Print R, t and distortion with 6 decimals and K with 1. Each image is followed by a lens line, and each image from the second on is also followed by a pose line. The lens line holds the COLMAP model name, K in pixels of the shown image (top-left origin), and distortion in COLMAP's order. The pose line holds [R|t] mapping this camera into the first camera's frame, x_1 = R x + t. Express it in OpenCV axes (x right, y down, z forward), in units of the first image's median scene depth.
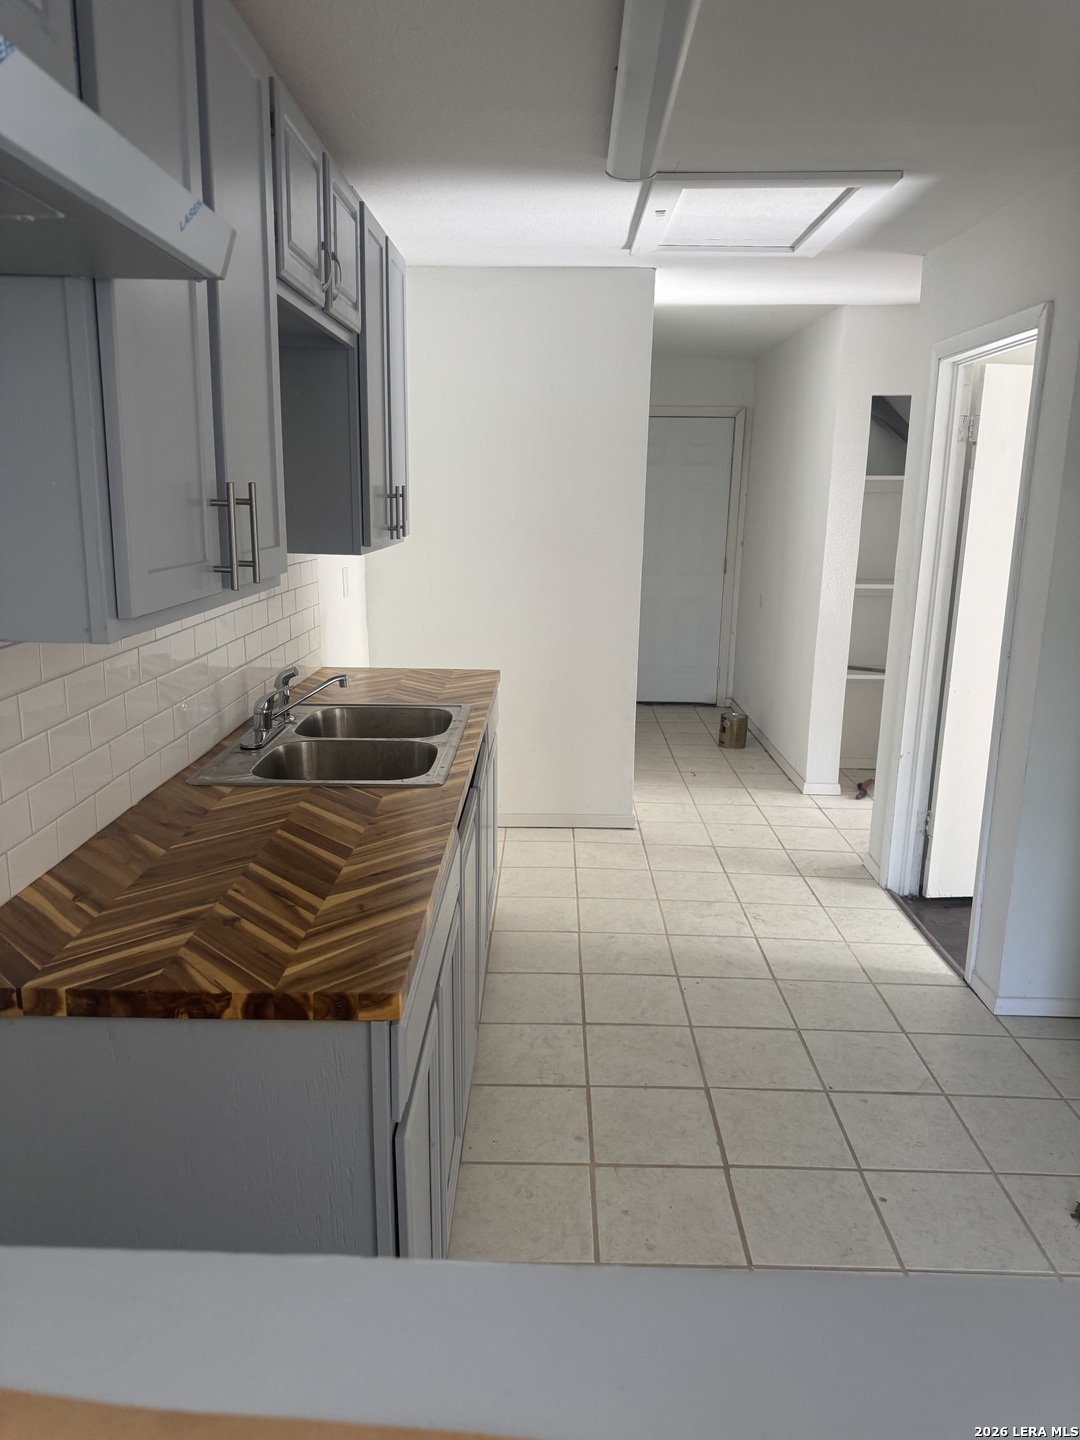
lens RADIAL K [[1015.8, 0, 548.2], [0, 1015.8, 715.5], [0, 0, 1]] dist [0.040632, -0.048543]
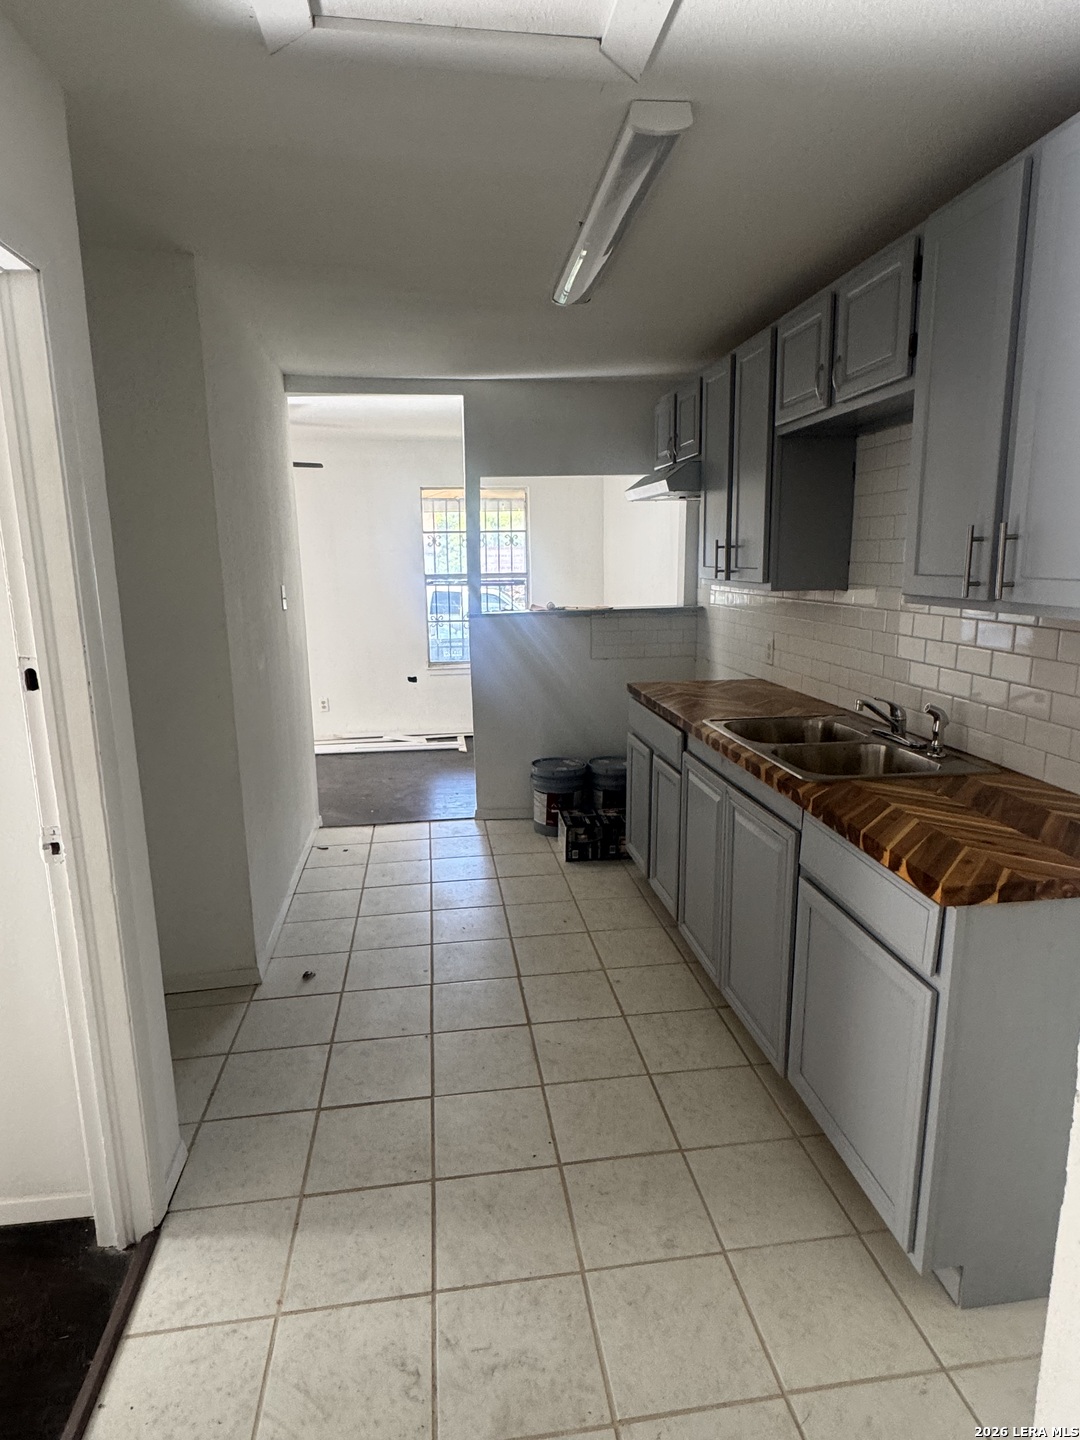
lens RADIAL K [[823.0, 0, 540.2], [0, 823.0, 717.2], [0, 0, 1]] dist [-0.005721, 0.002721]
pose [[-0.990105, 0.022674, -0.138484, 0.281069], [-0.034875, 0.916137, 0.399346, -0.381659], [0.135925, 0.400224, -0.906281, 1.814860]]
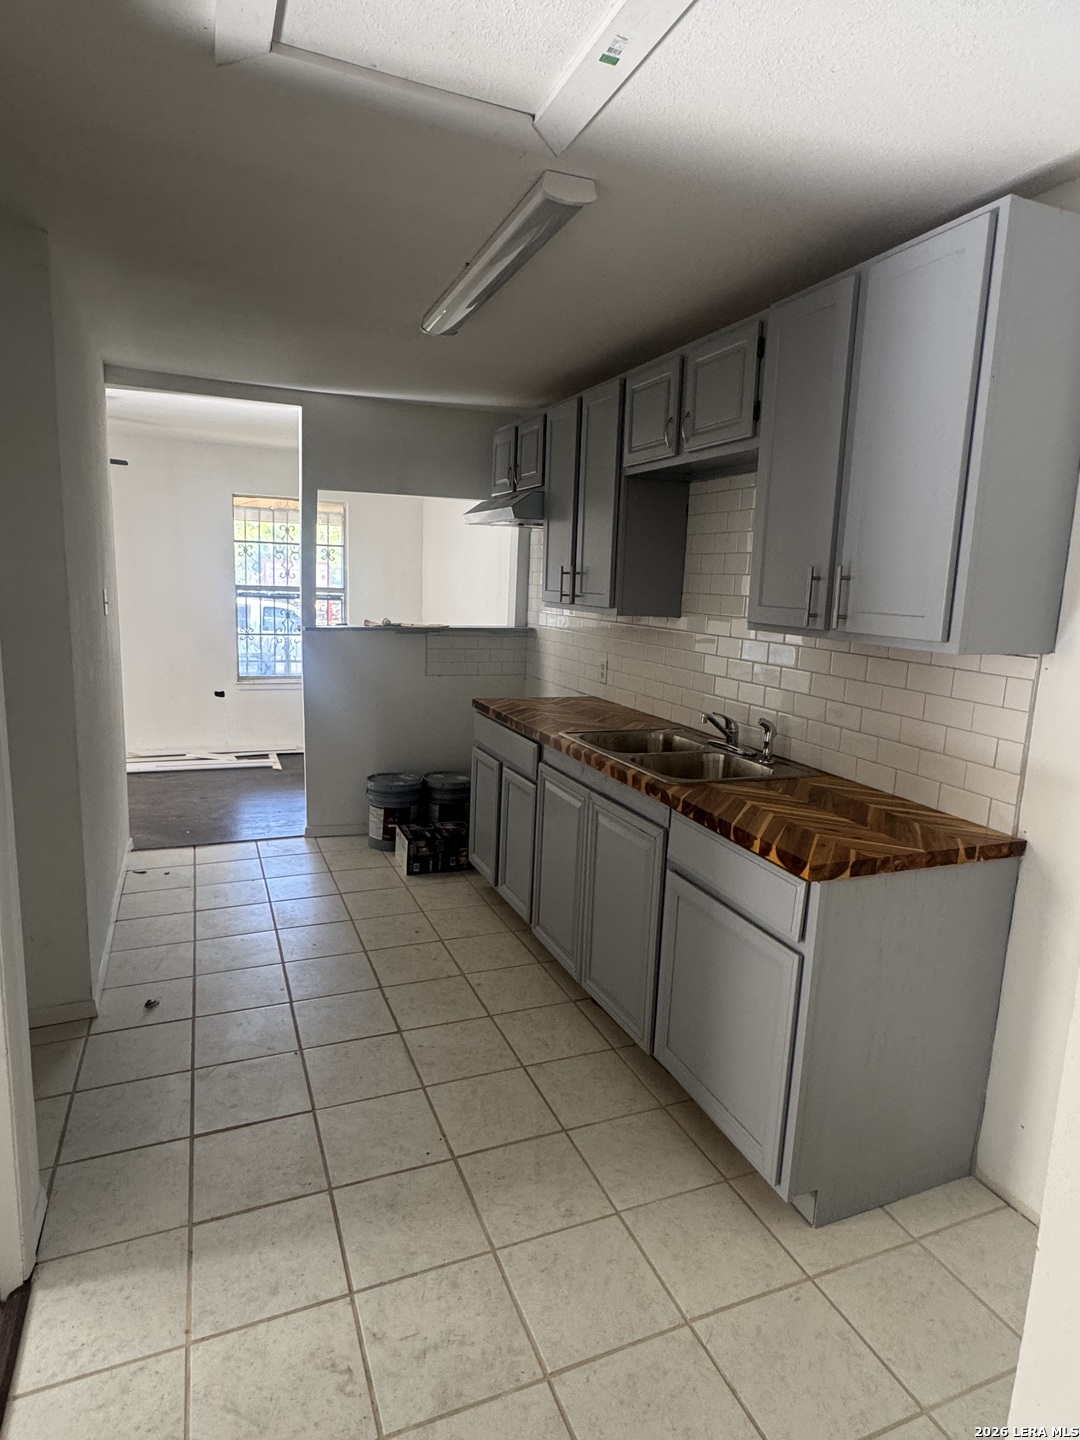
lens RADIAL K [[823.0, 0, 543.5], [0, 823.0, 715.9], [0, 0, 1]] dist [-0.005721, 0.002721]
pose [[-0.920206, 0.010879, -0.391284, 0.395938], [-0.138610, 0.925787, 0.351717, -0.380844], [0.366072, 0.377888, -0.850407, 1.836025]]
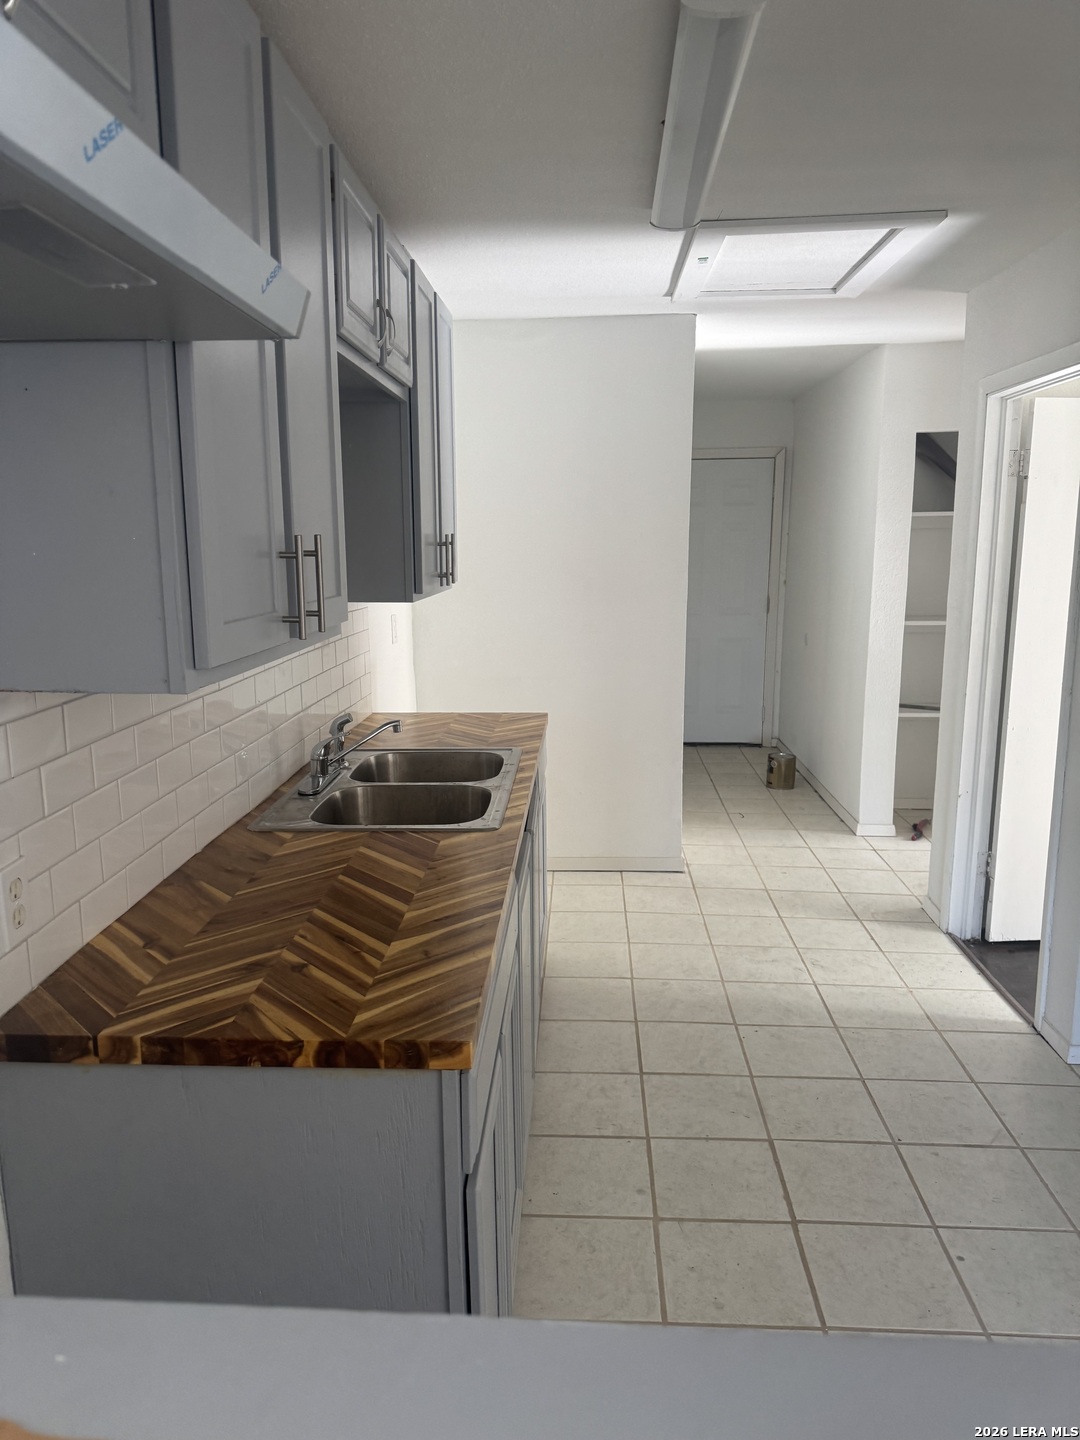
lens RADIAL K [[1015.8, 0, 538.2], [0, 1015.8, 717.2], [0, 0, 1]] dist [0.040632, -0.048543]
pose [[0.998768, -0.013914, -0.047637, -0.014272], [0.011981, 0.999103, -0.040612, -0.000651], [0.048160, 0.039991, 0.998039, 0.000766]]
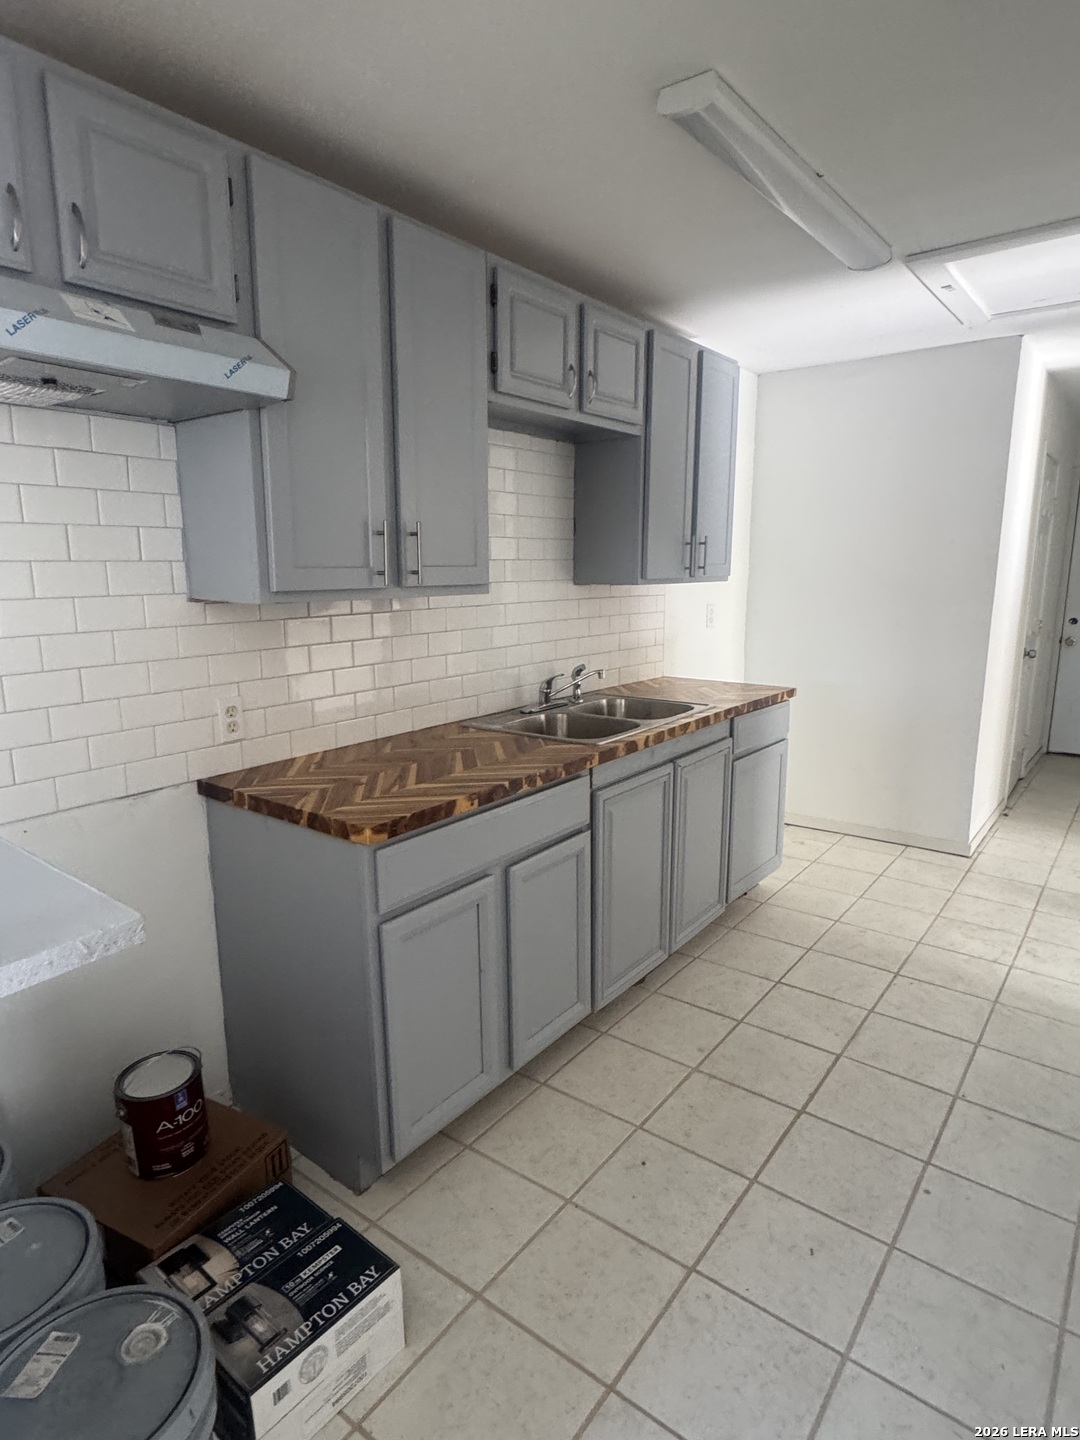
lens RADIAL K [[823.0, 0, 540.6], [0, 823.0, 720.2], [0, 0, 1]] dist [-0.005721, 0.002721]
pose [[0.798671, 0.095235, -0.594184, 0.409247], [-0.116232, 0.993218, 0.002959, 0.034717], [0.590436, 0.066699, 0.804324, 0.055411]]
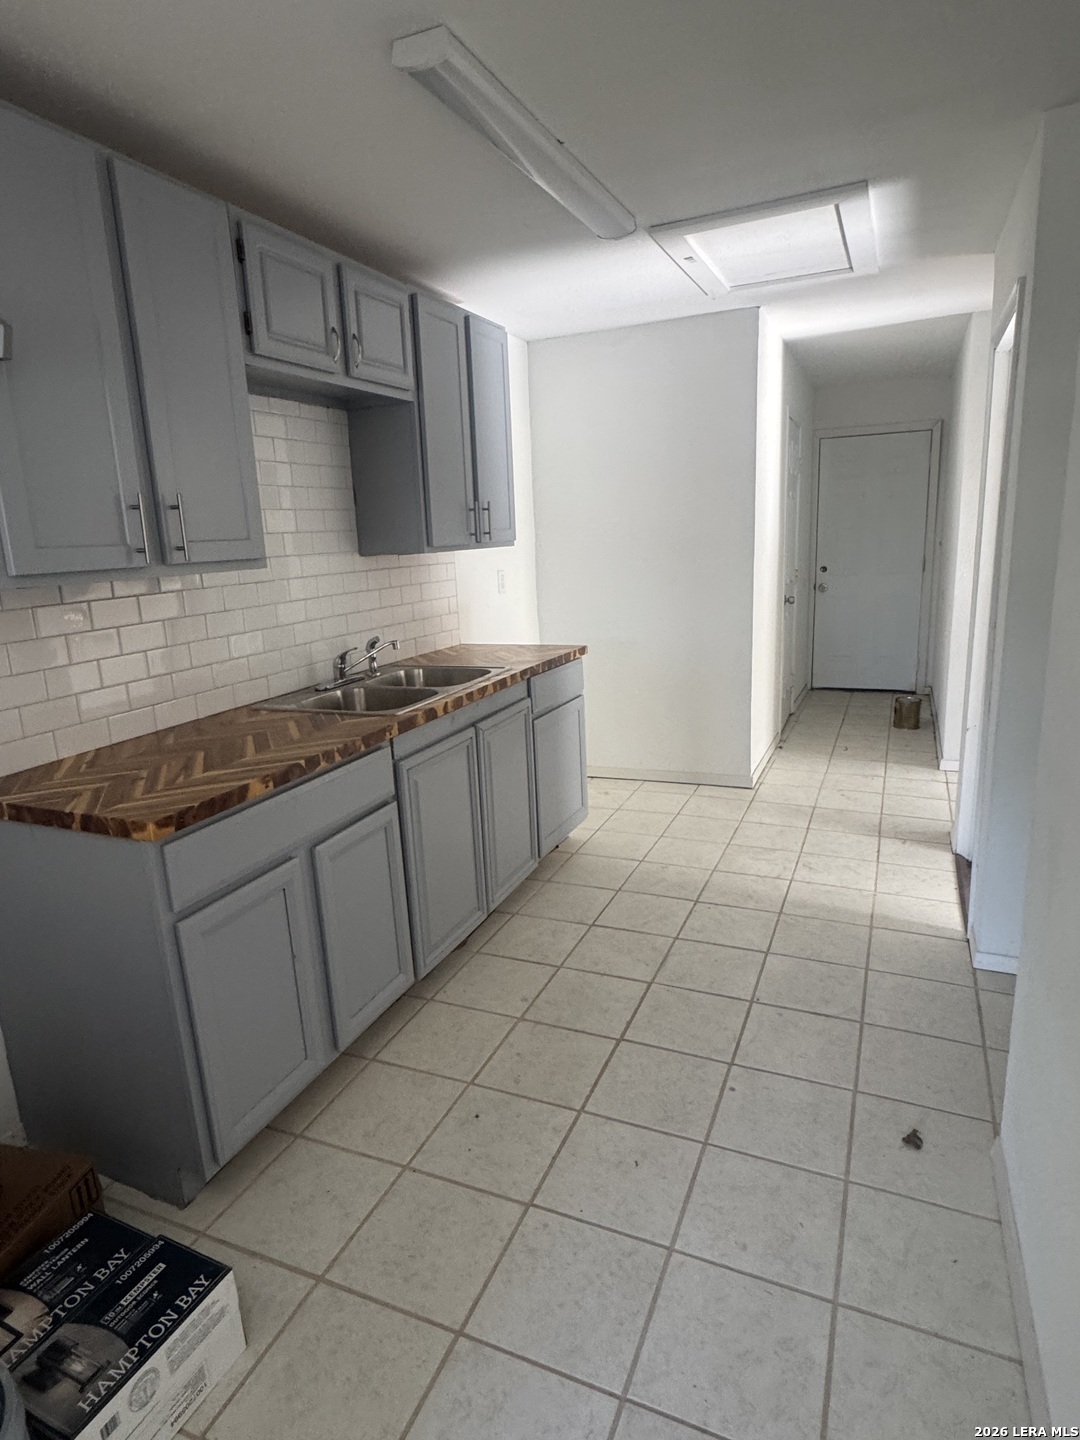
lens RADIAL K [[823.0, 0, 539.3], [0, 823.0, 716.7], [0, 0, 1]] dist [-0.005721, 0.002721]
pose [[0.917864, 0.031018, -0.395682, 0.423781], [-0.027774, 0.999517, 0.013927, 0.042183], [0.395923, -0.001793, 0.918282, 0.059141]]
